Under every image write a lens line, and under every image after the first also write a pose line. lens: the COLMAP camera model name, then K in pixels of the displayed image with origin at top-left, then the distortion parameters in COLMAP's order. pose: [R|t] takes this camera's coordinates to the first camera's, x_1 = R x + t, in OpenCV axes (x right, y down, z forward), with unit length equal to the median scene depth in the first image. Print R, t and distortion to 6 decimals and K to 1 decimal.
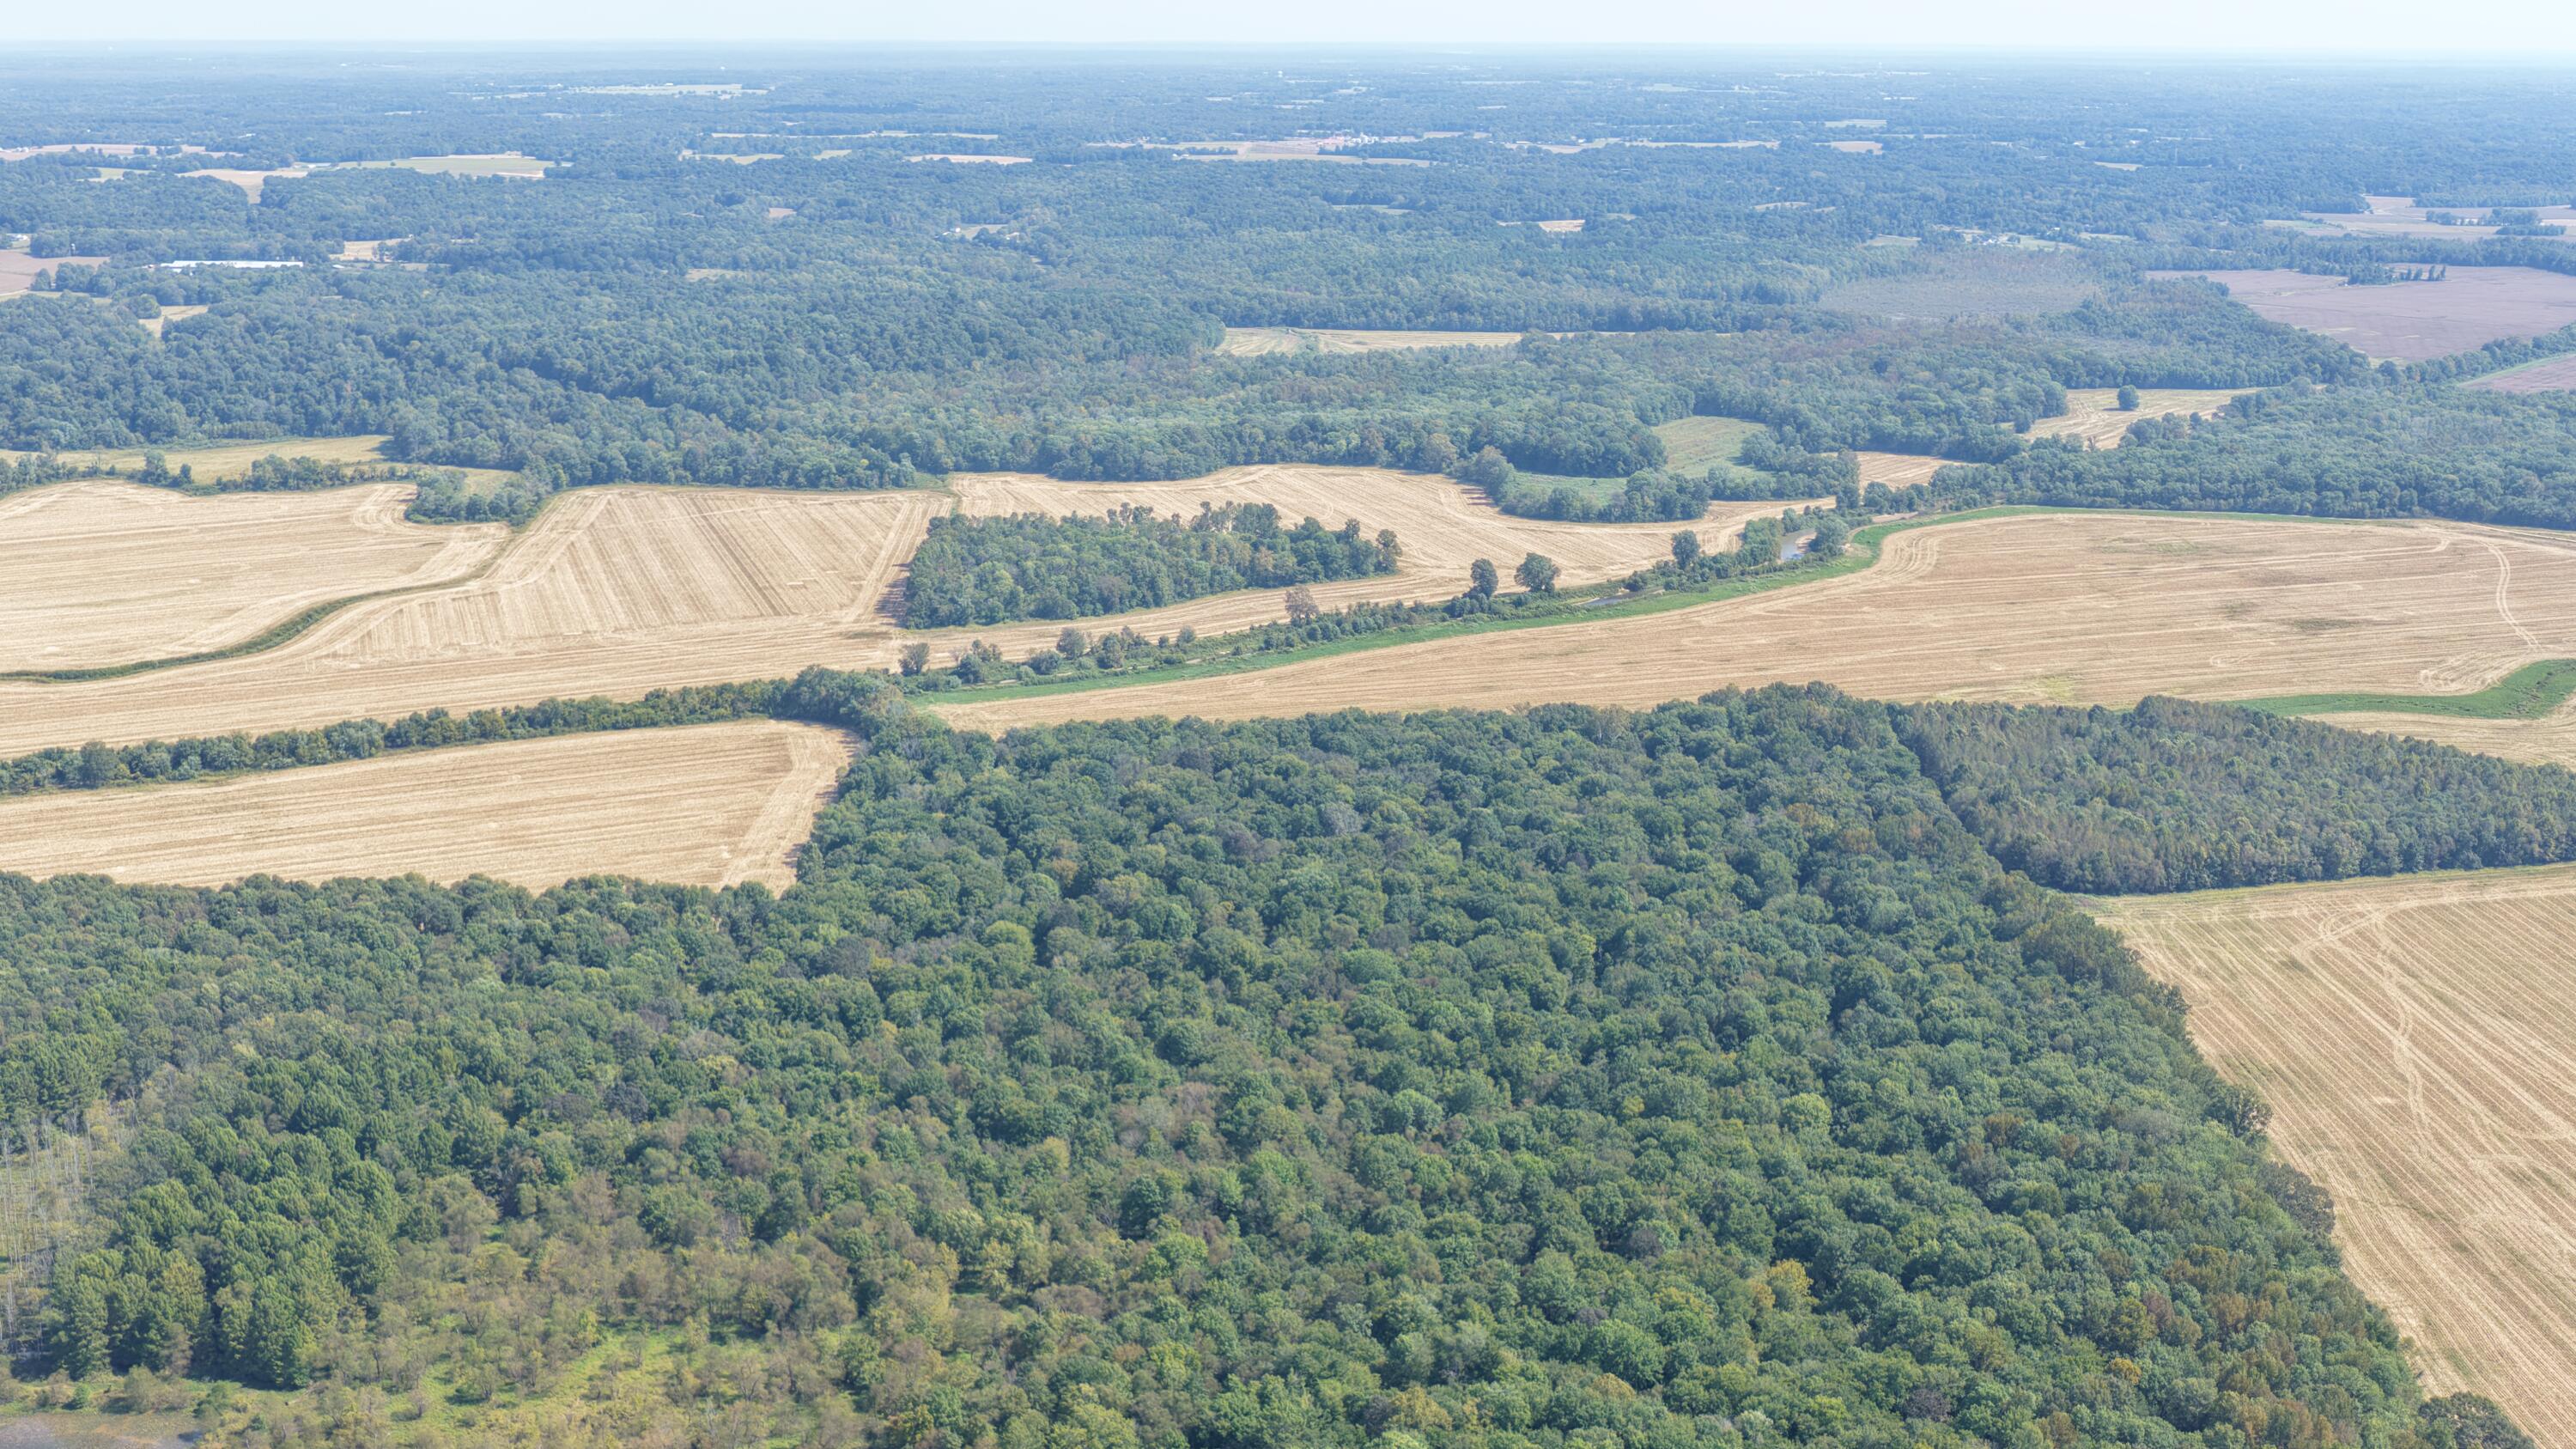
lens RADIAL K [[2436.0, 0, 1288.0], [0, 2436.0, 724.5], [0, 0, 1]] dist [0.003095, -0.016394]
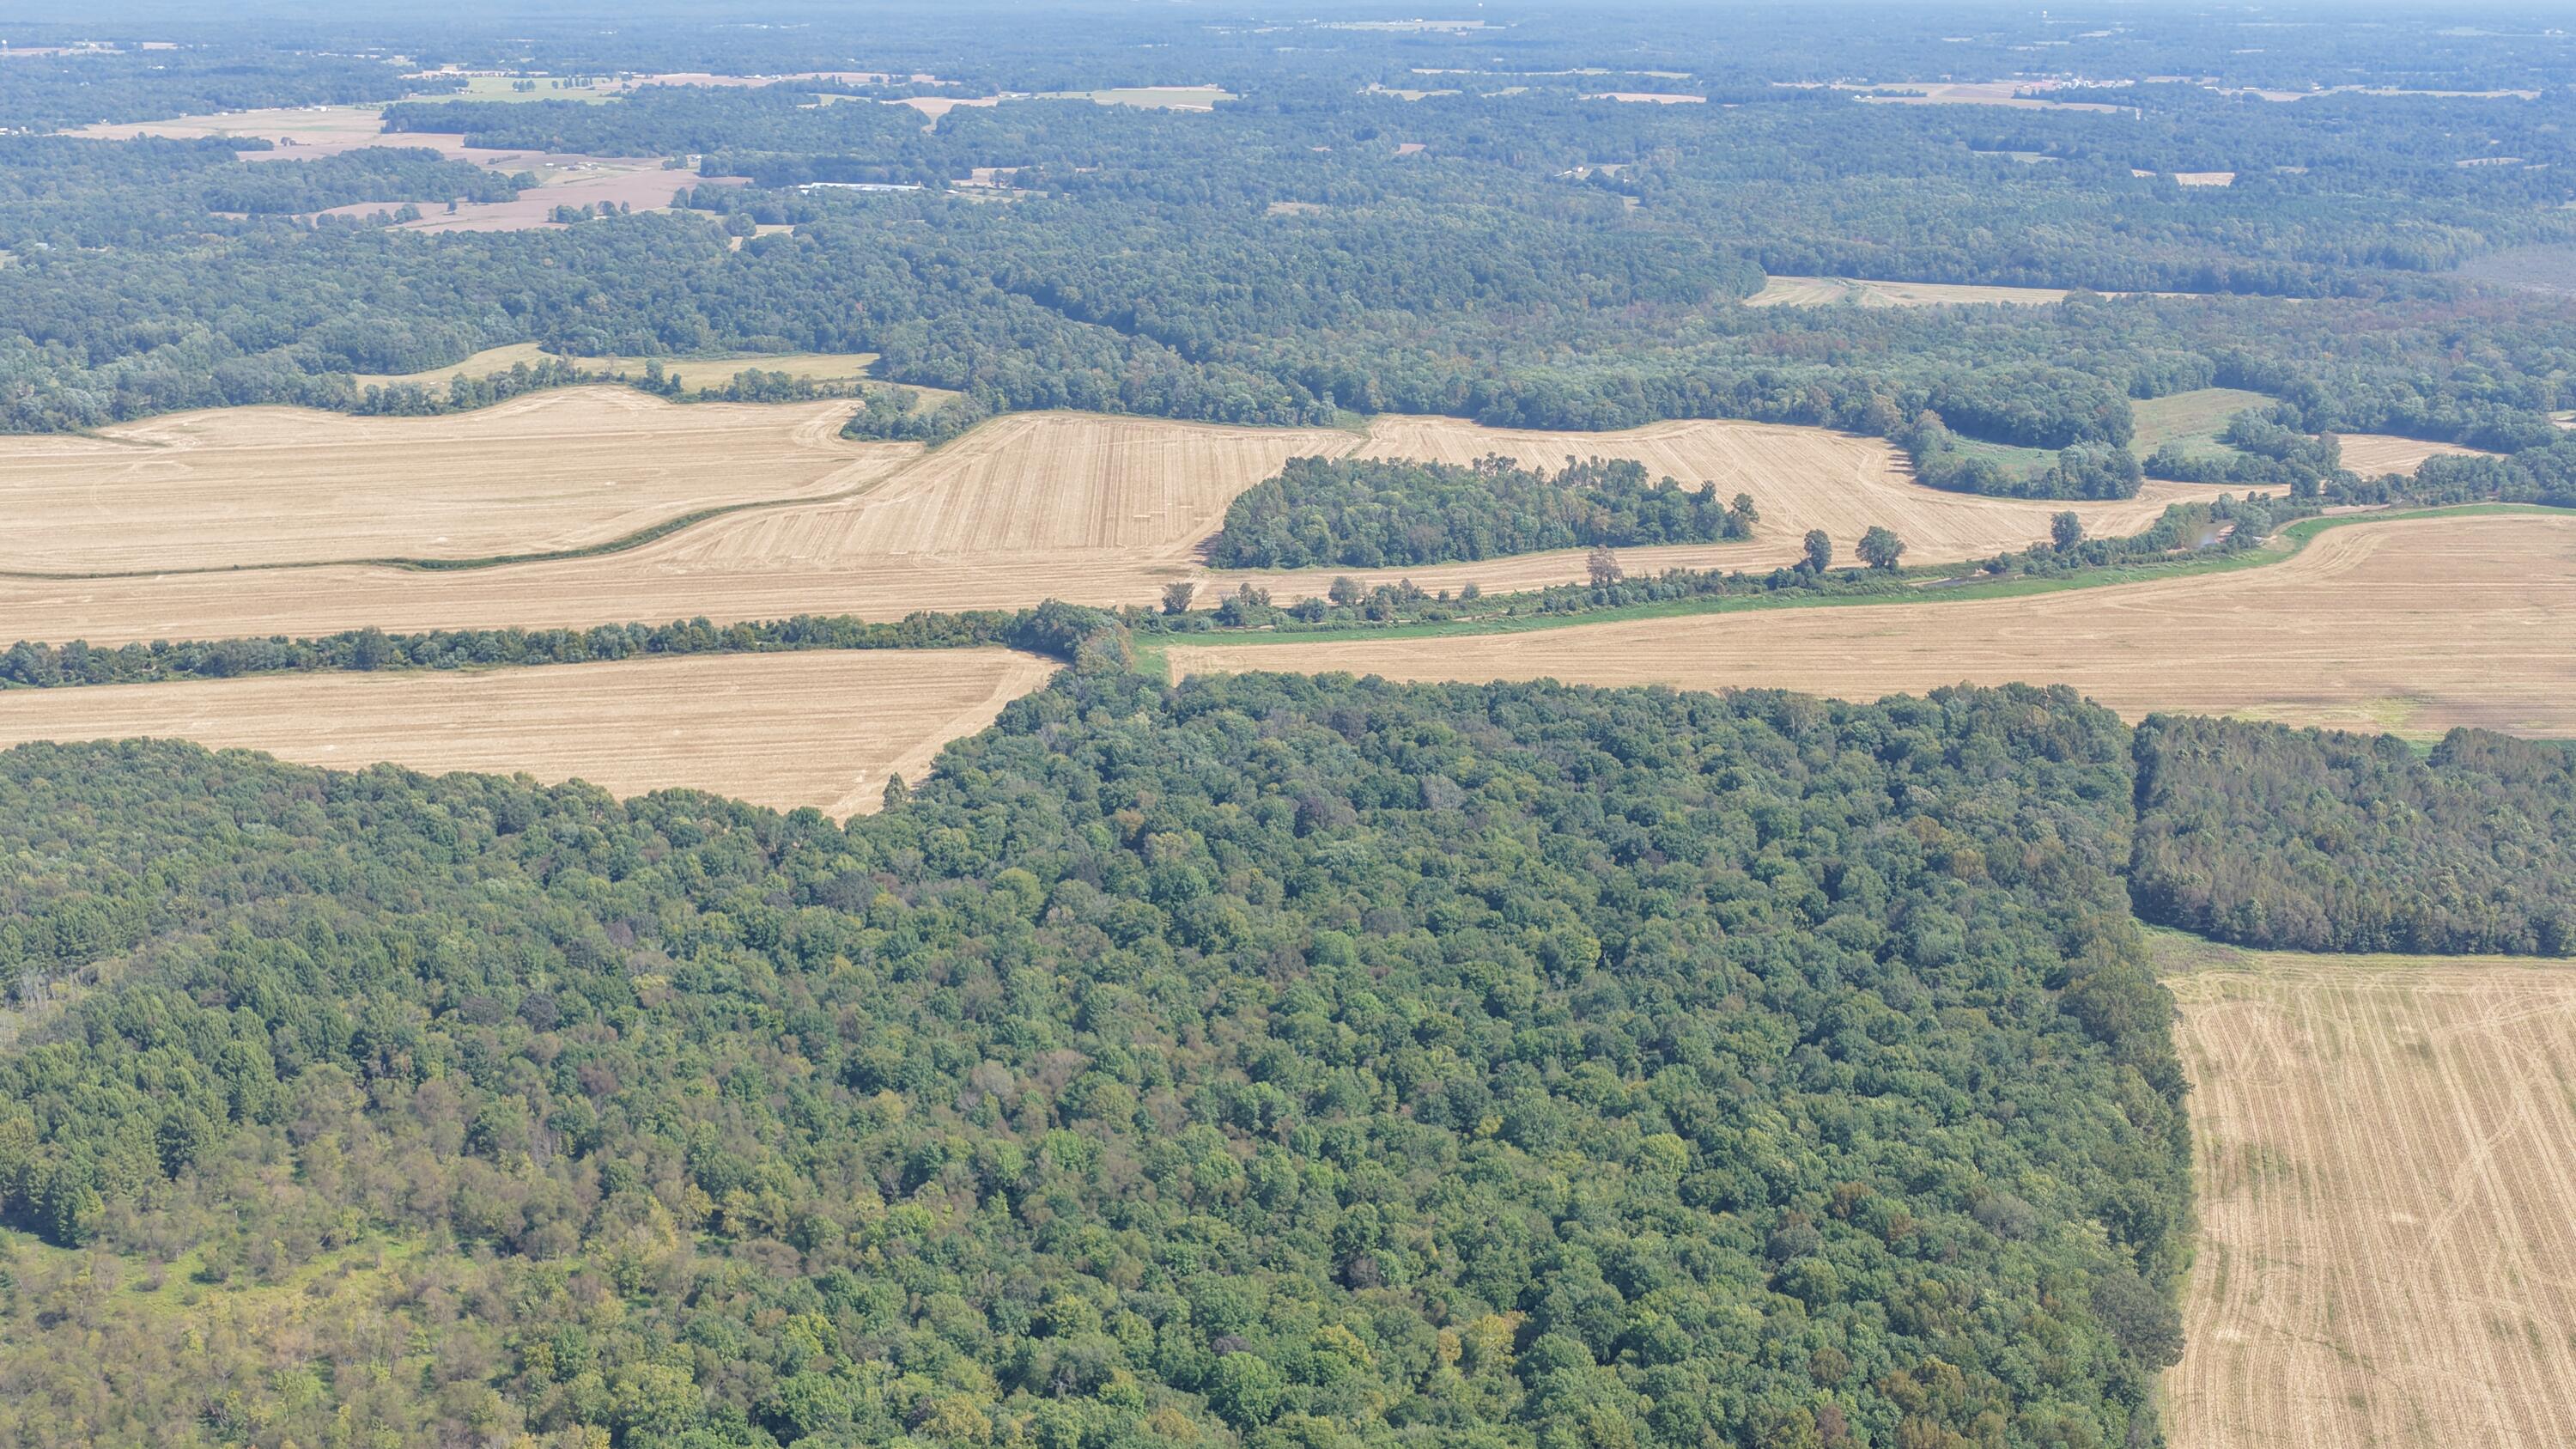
lens RADIAL K [[2436.0, 0, 1288.0], [0, 2436.0, 724.5], [0, 0, 1]] dist [0.003095, -0.016394]
pose [[0.968534, 0.074808, -0.237372, 0.151358], [-0.069171, 0.997091, 0.032000, -0.011843], [0.239075, -0.014574, 0.970892, 0.041621]]
